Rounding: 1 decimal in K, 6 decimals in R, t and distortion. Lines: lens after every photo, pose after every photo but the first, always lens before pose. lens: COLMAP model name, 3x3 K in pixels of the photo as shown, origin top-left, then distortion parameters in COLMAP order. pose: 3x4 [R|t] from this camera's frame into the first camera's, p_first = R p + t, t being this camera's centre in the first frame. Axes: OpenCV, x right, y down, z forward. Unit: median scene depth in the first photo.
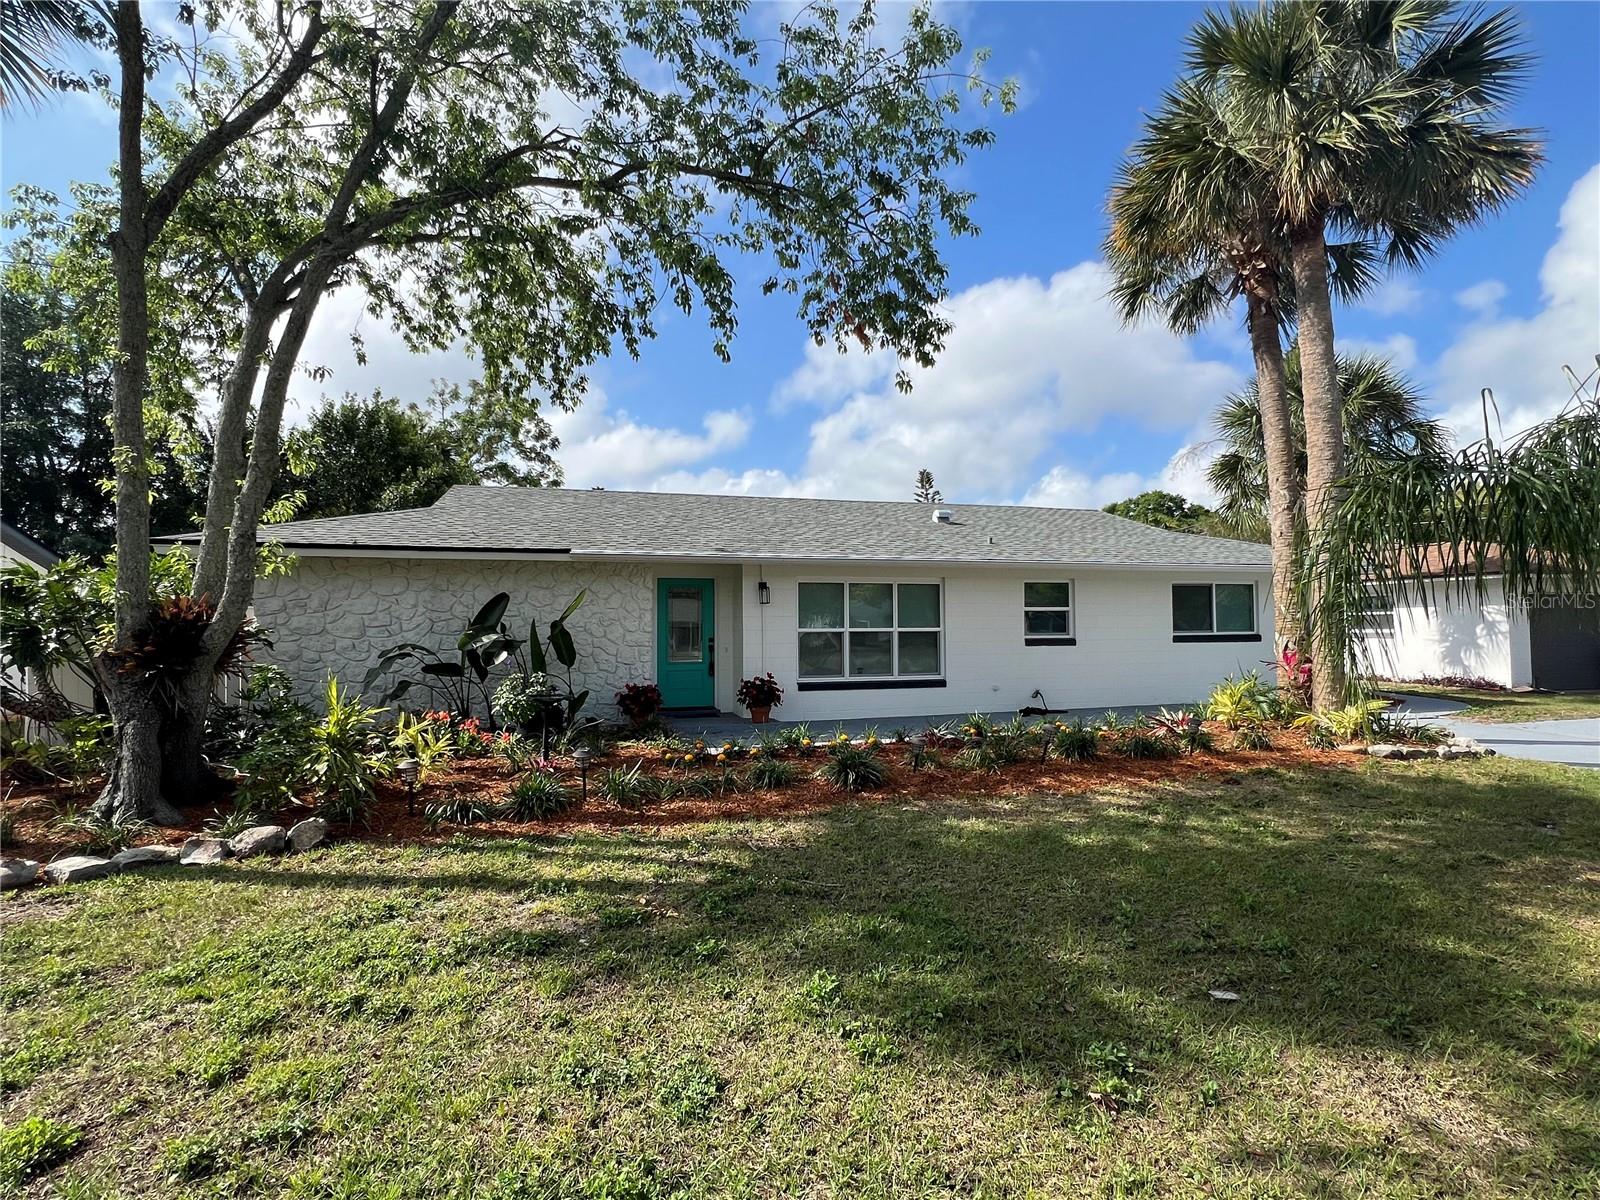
lens RADIAL K [[802.8, 0, 800.6], [0, 802.8, 603.5], [0, 0, 1]] dist [0.005990, -0.000393]
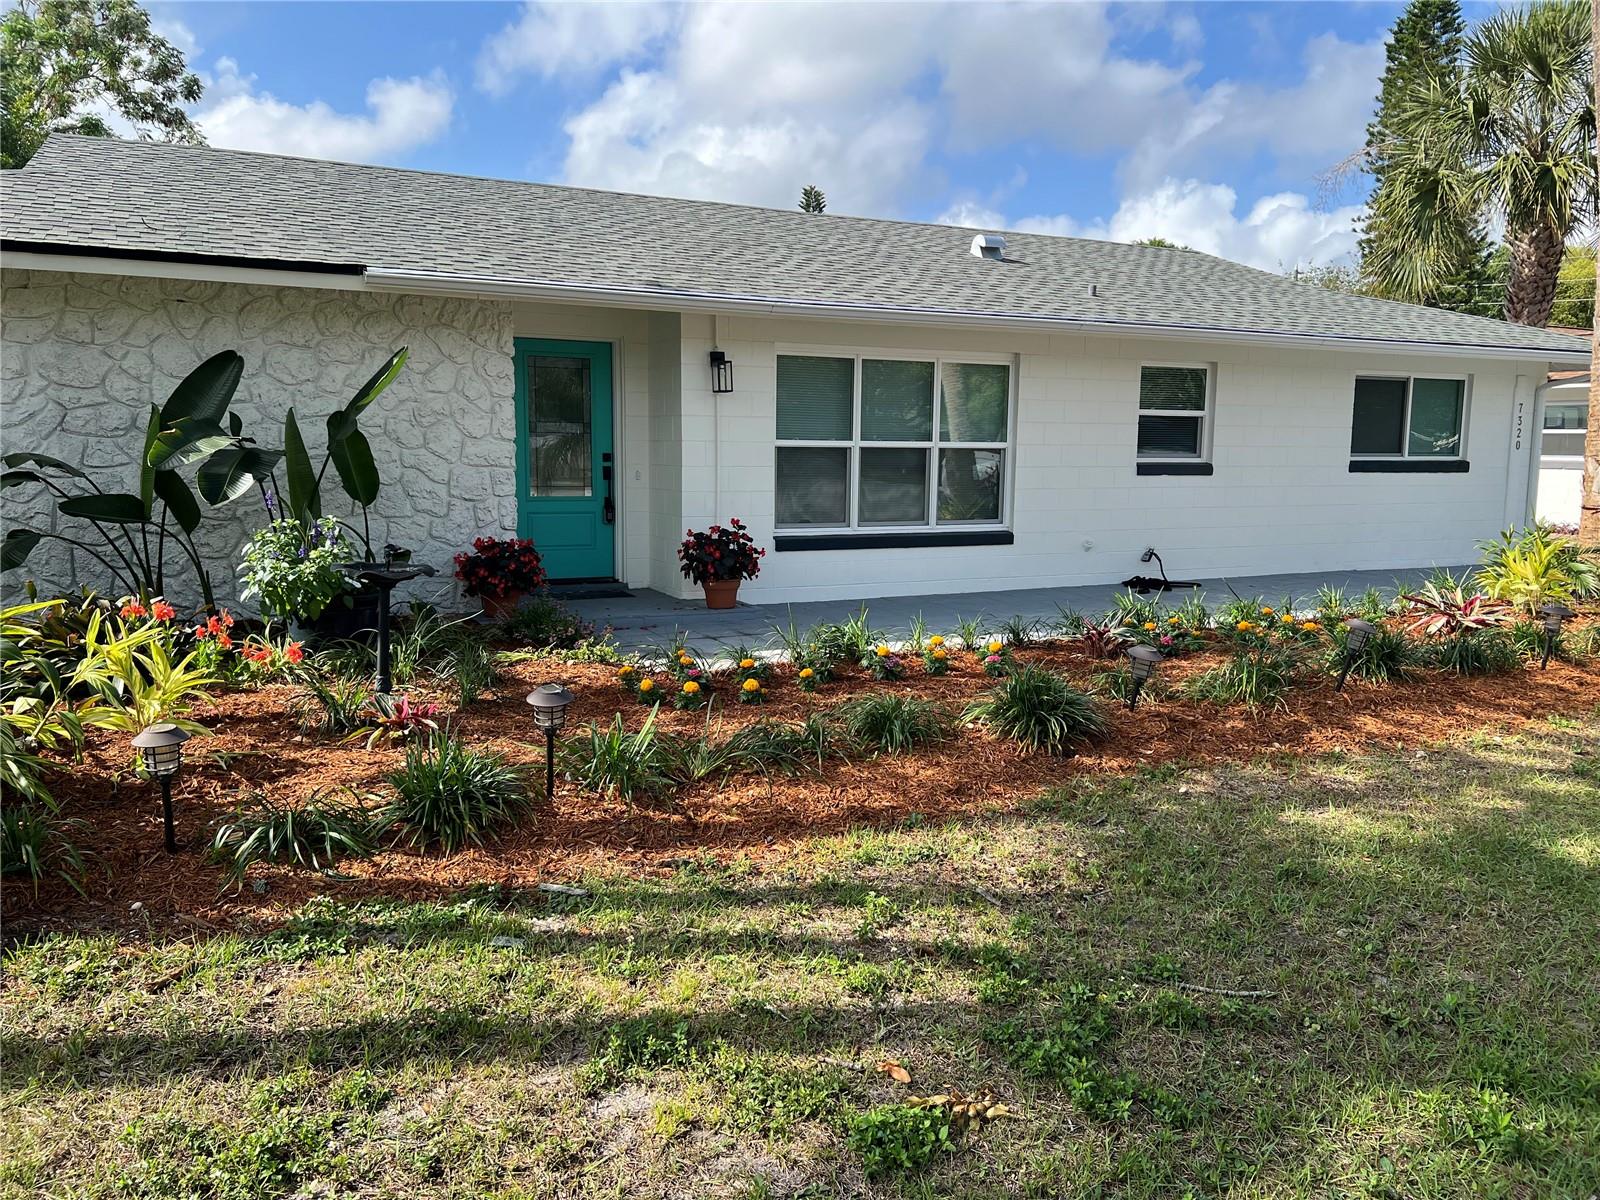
lens RADIAL K [[1220.0, 0, 798.2], [0, 1220.0, 599.4], [0, 0, 1]] dist [0.033431, -0.022622]
pose [[0.983824, -0.005564, 0.179051, -0.147909], [-0.022478, 0.987783, 0.154206, 0.011196], [-0.177722, -0.155736, 0.971680, 0.173791]]
